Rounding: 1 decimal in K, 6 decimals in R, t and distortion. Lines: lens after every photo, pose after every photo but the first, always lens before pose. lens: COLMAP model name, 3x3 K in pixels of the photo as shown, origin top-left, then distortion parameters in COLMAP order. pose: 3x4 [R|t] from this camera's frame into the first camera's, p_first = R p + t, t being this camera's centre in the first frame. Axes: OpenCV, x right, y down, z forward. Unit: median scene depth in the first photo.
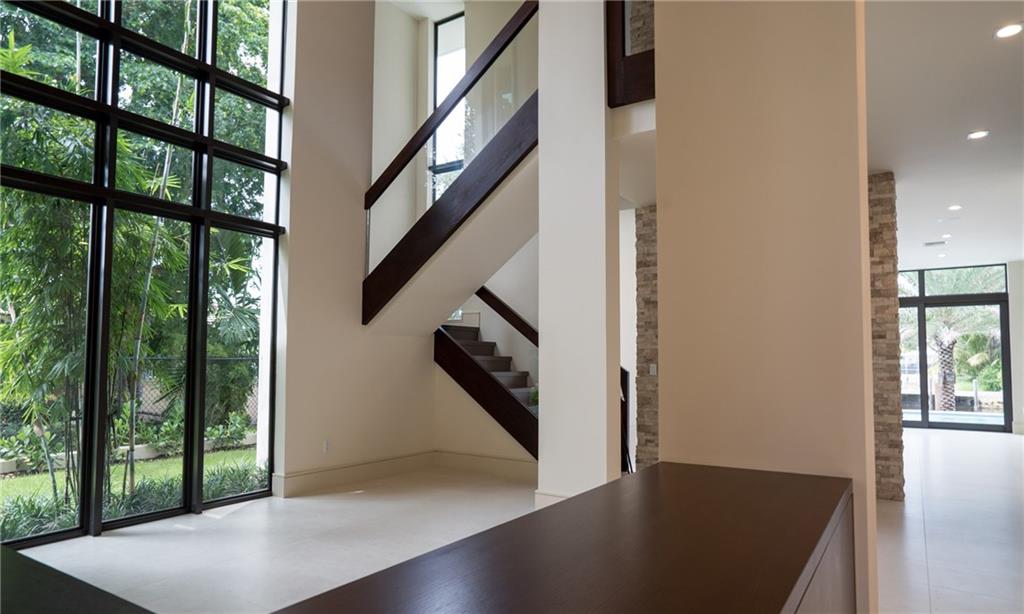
lens RADIAL K [[621.5, 0, 509.3], [0, 621.5, 332.6], [0, 0, 1]] dist [-0.056574, 0.084679]
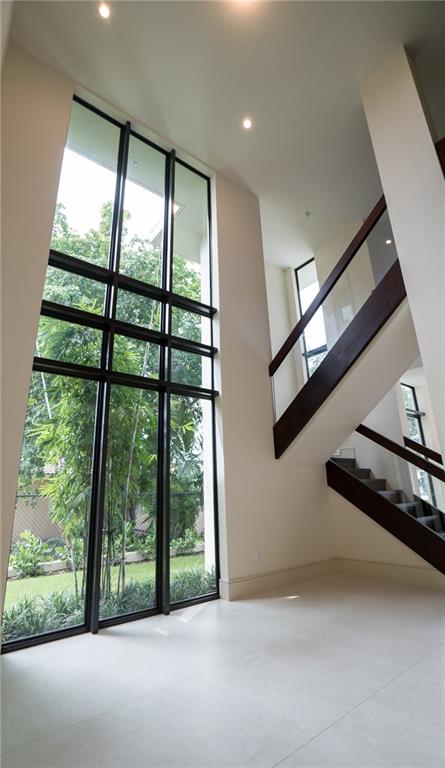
lens RADIAL K [[358.5, 0, 222.5], [0, 358.5, 384.0], [0, 0, 1]] dist [-0.043683, 0.000215]
pose [[0.947877, -0.133356, -0.289387, -0.093683], [0.056406, 0.964090, -0.259517, 0.024209], [0.313603, 0.229667, 0.921361, 0.196359]]
